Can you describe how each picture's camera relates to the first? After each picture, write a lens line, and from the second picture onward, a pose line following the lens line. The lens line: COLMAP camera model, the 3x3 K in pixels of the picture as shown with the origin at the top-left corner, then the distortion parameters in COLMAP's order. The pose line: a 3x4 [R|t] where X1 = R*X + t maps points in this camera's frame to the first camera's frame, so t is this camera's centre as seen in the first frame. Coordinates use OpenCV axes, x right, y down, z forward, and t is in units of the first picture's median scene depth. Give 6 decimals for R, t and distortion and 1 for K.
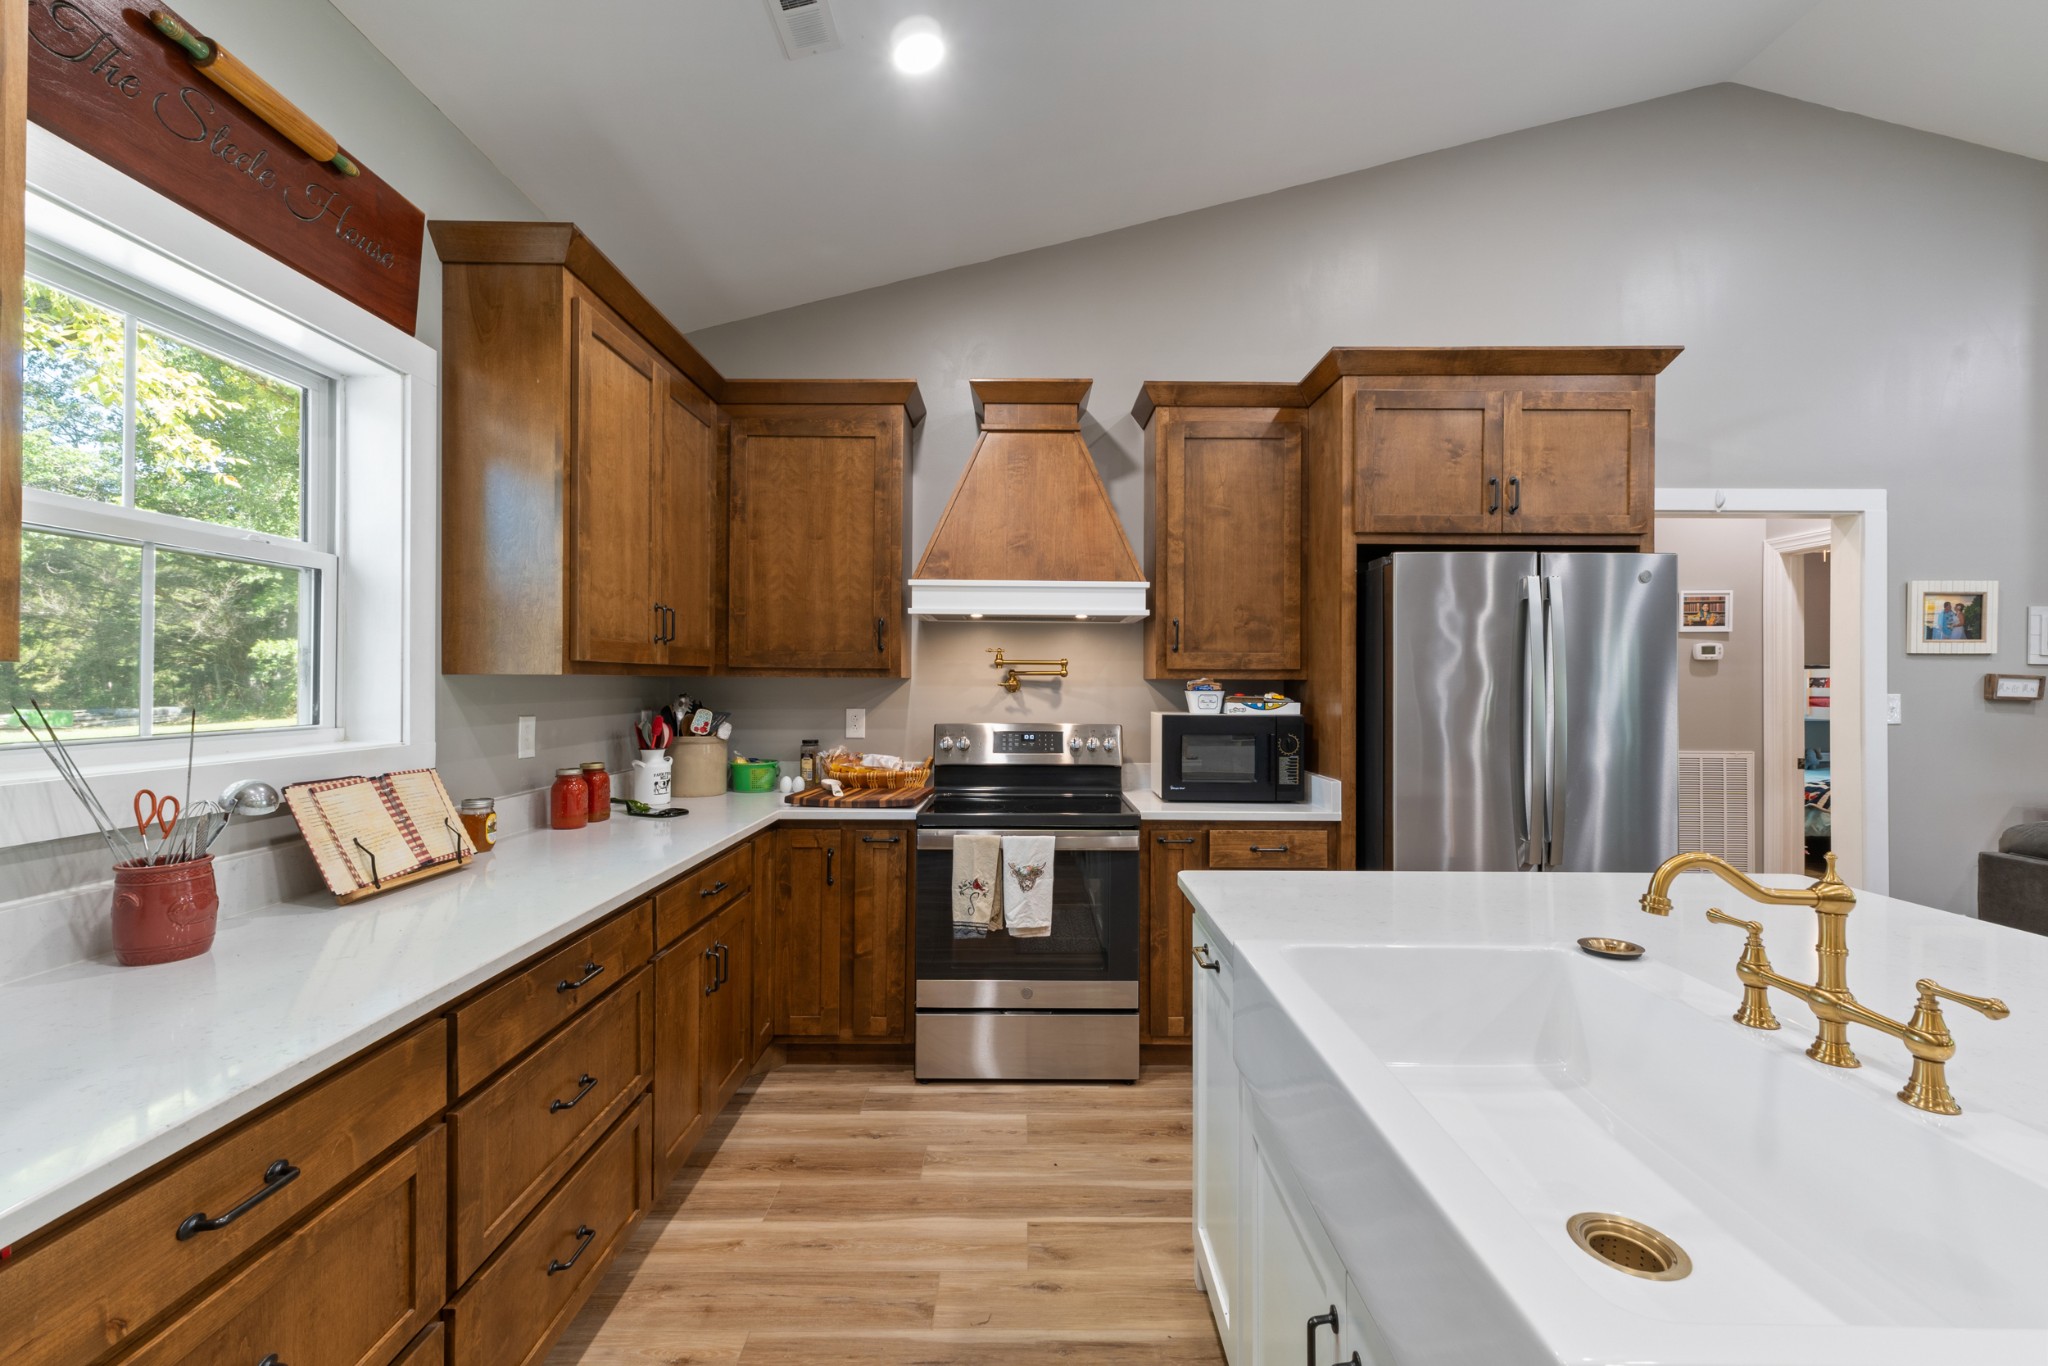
lens RADIAL K [[866.0, 0, 1036.8], [0, 866.0, 684.6], [0, 0, 1]] dist [0.007244, -0.001345]
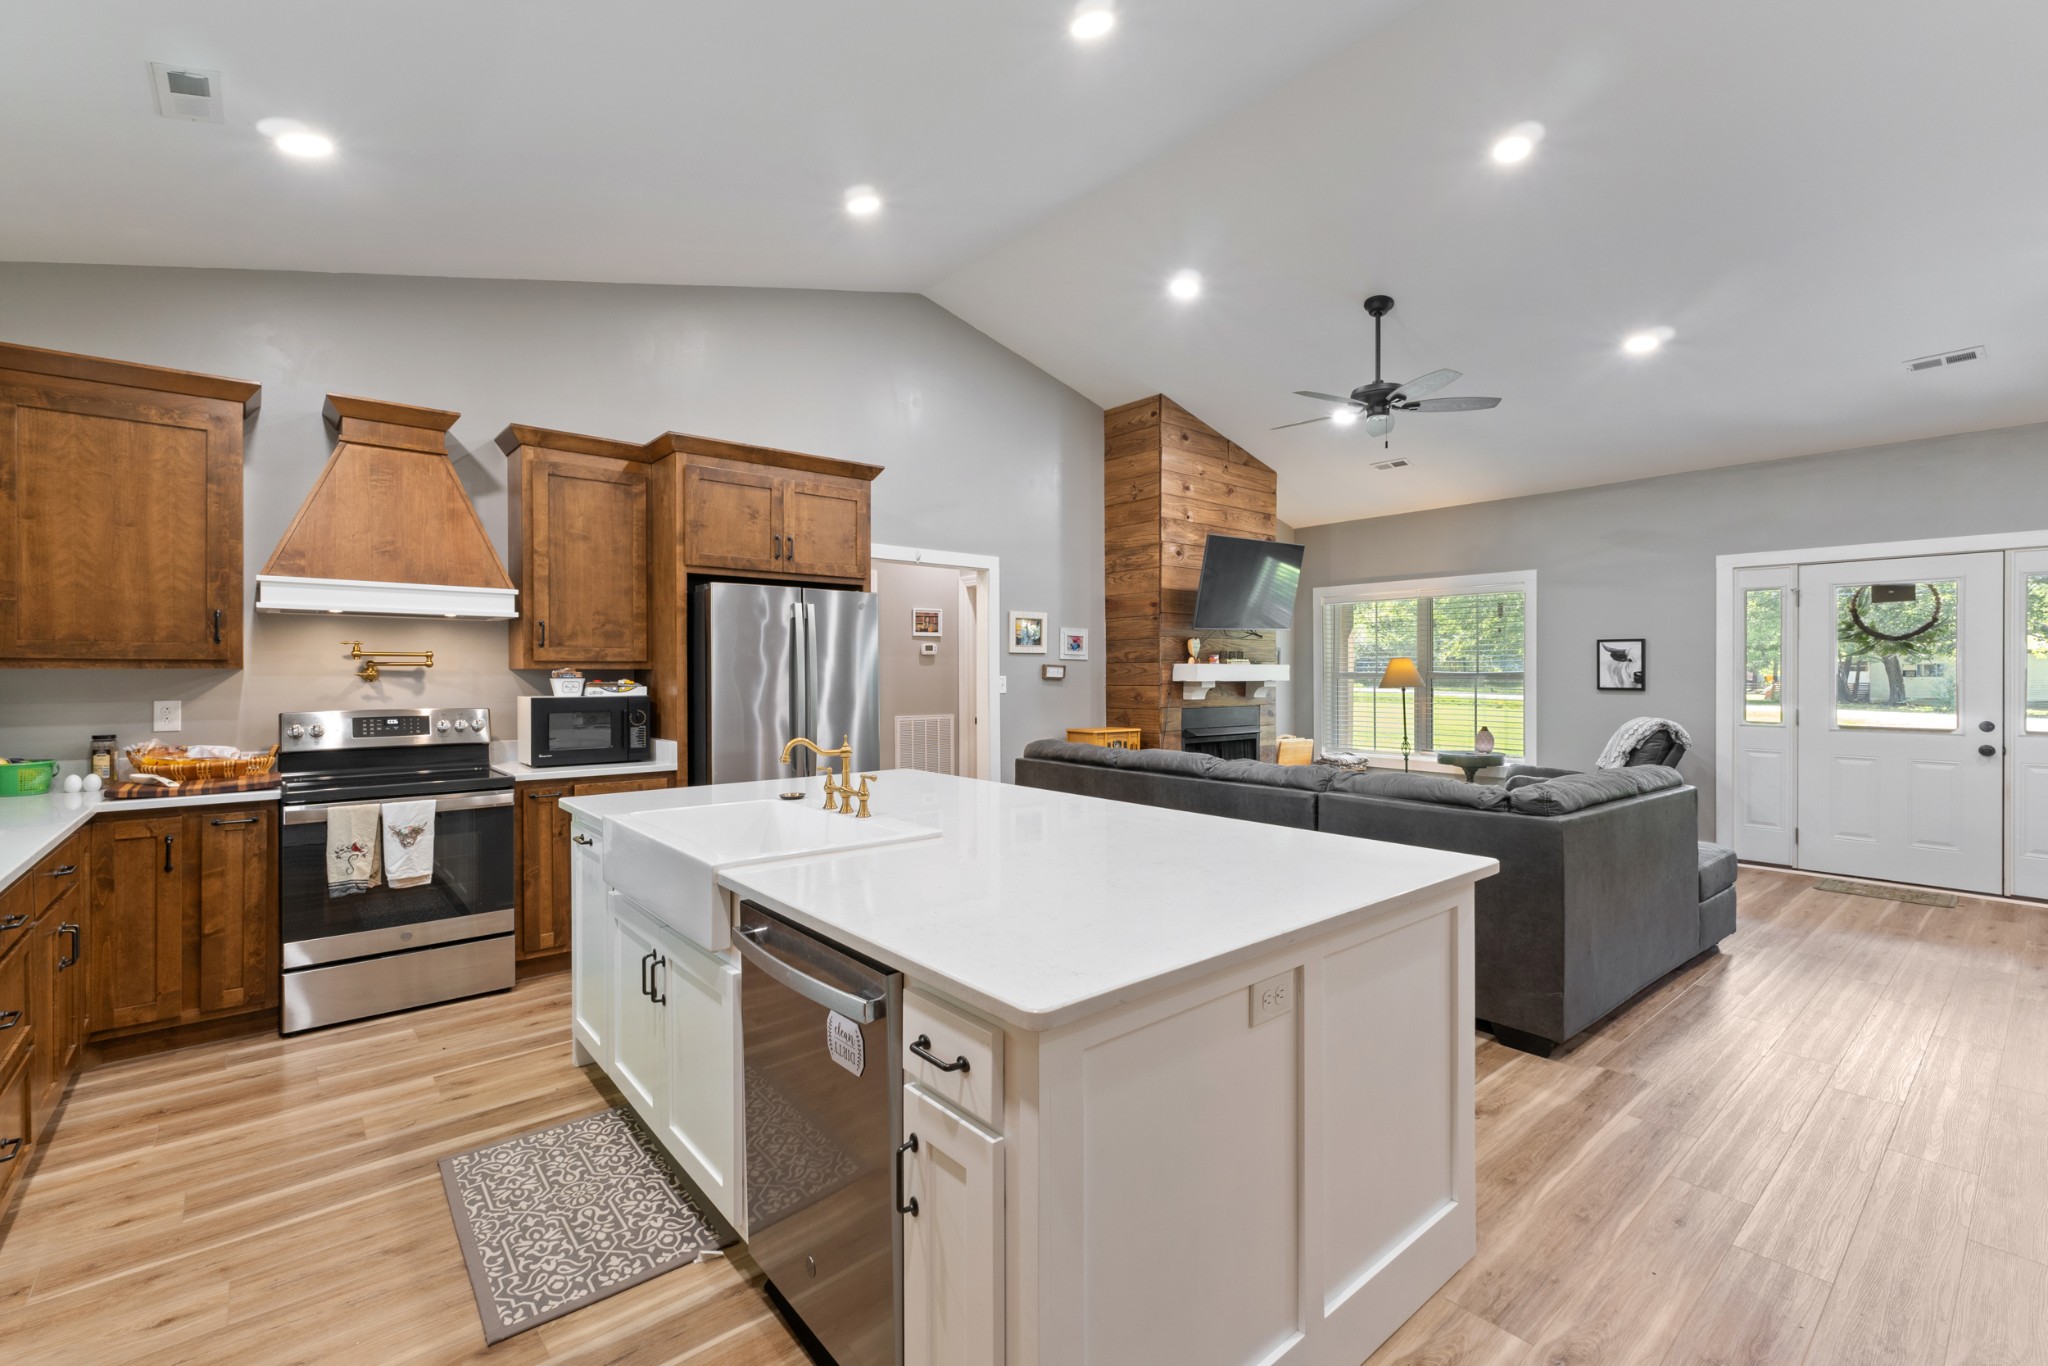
lens RADIAL K [[866.0, 0, 1005.8], [0, 866.0, 674.0], [0, 0, 1]] dist [0.007244, -0.001345]
pose [[0.778229, -0.007461, 0.627937, -0.110142], [0.006293, 0.999972, 0.004083, -0.000010], [-0.627949, 0.000774, 0.778254, -0.409181]]
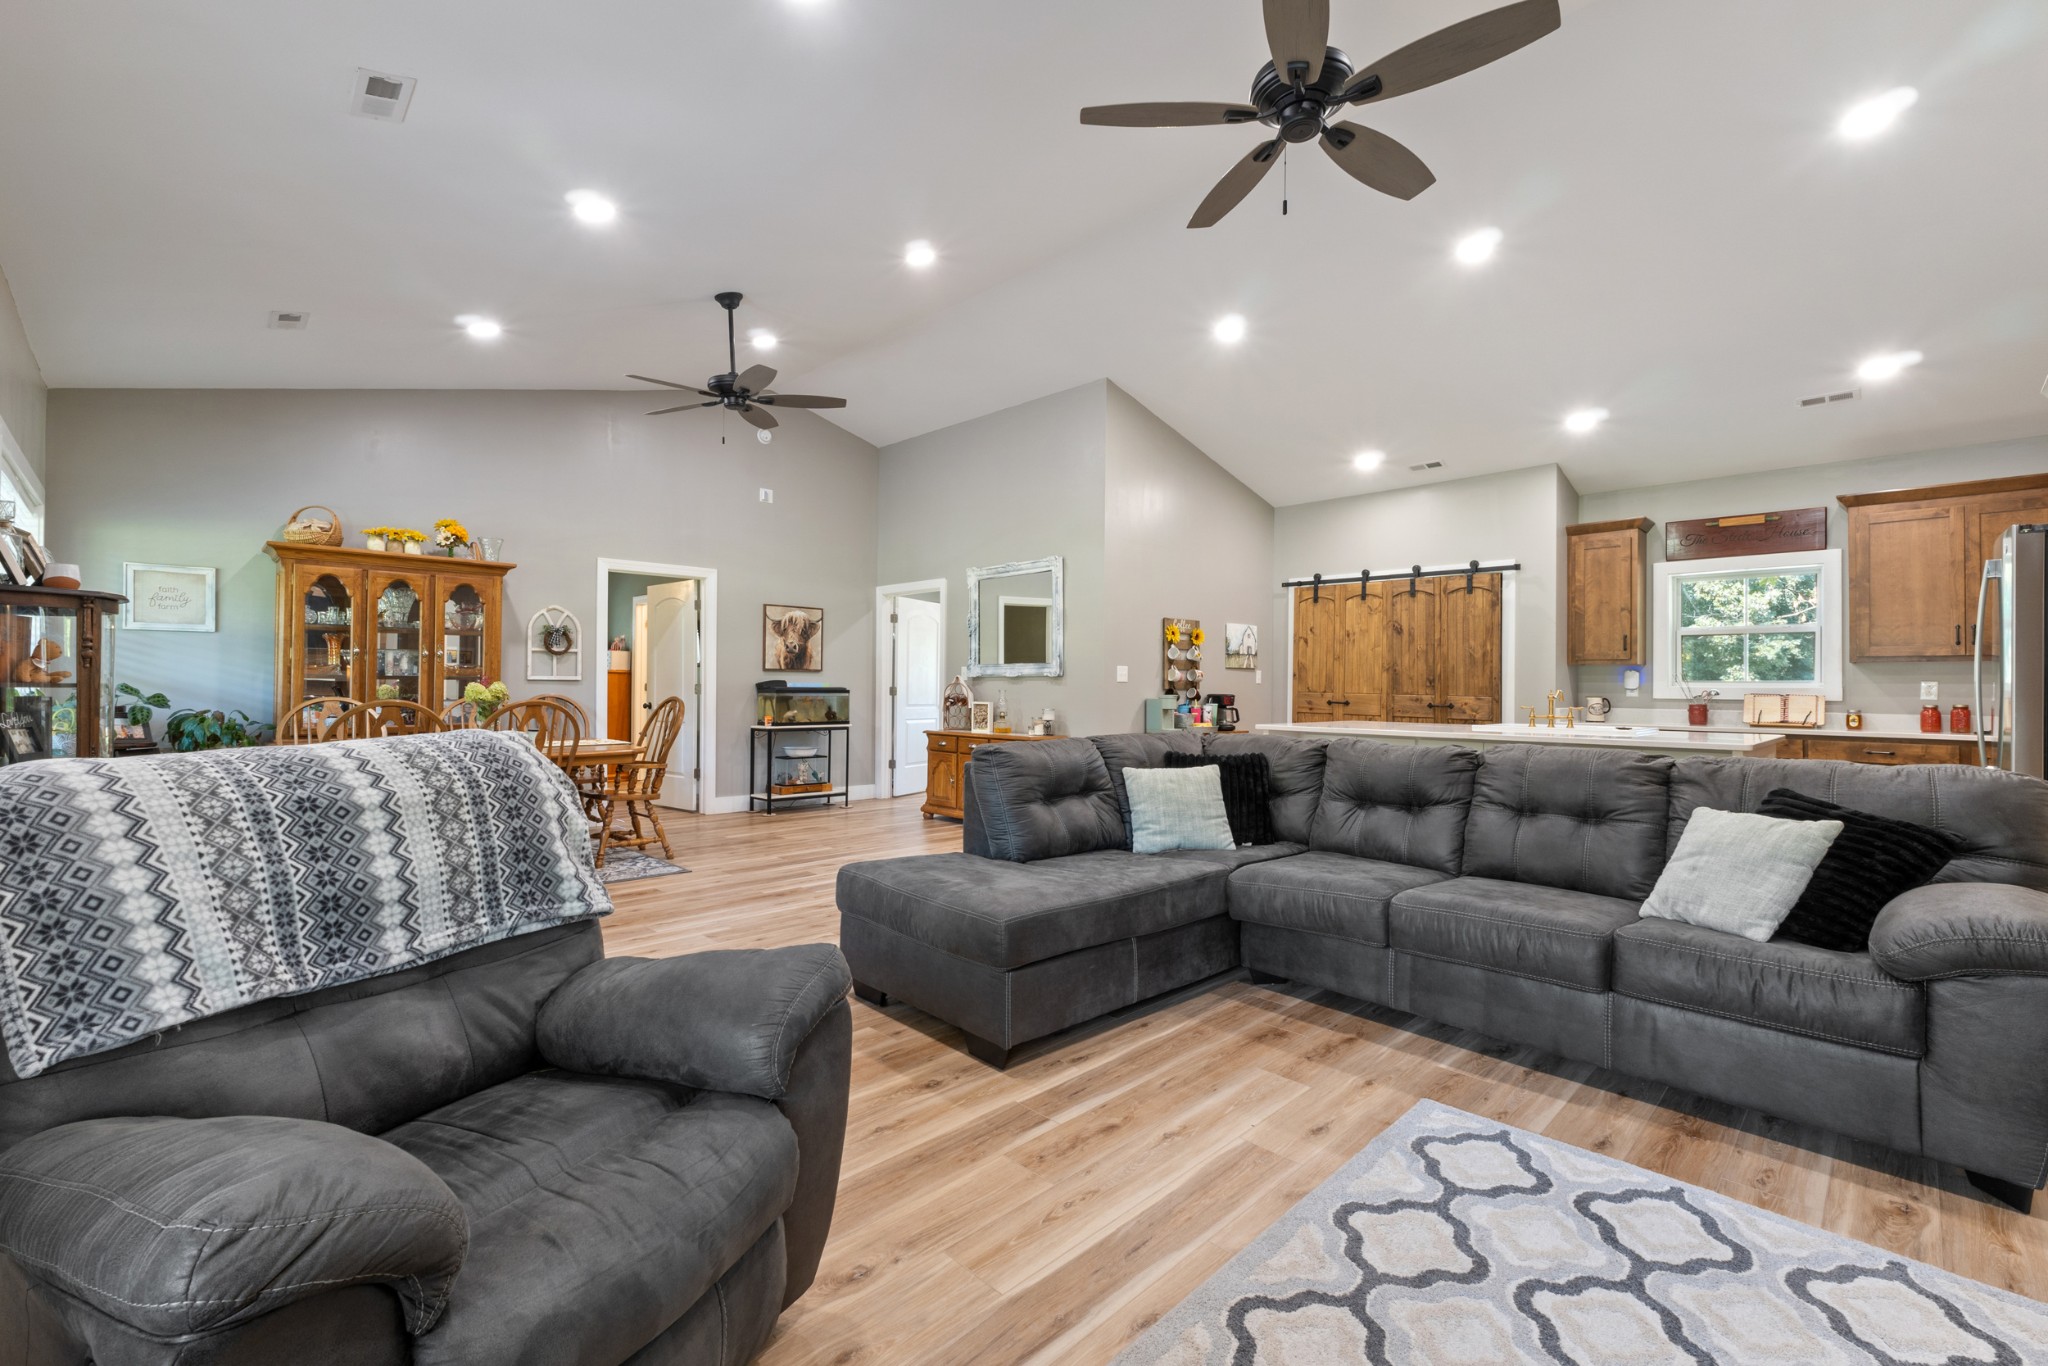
lens RADIAL K [[866.0, 0, 1014.5], [0, 866.0, 678.7], [0, 0, 1]] dist [0.007244, -0.001345]
pose [[-0.703237, -0.019172, -0.710697, 2.256100], [-0.014608, 0.999815, -0.012517, 0.077929], [0.710806, 0.001580, -0.703387, 0.774153]]
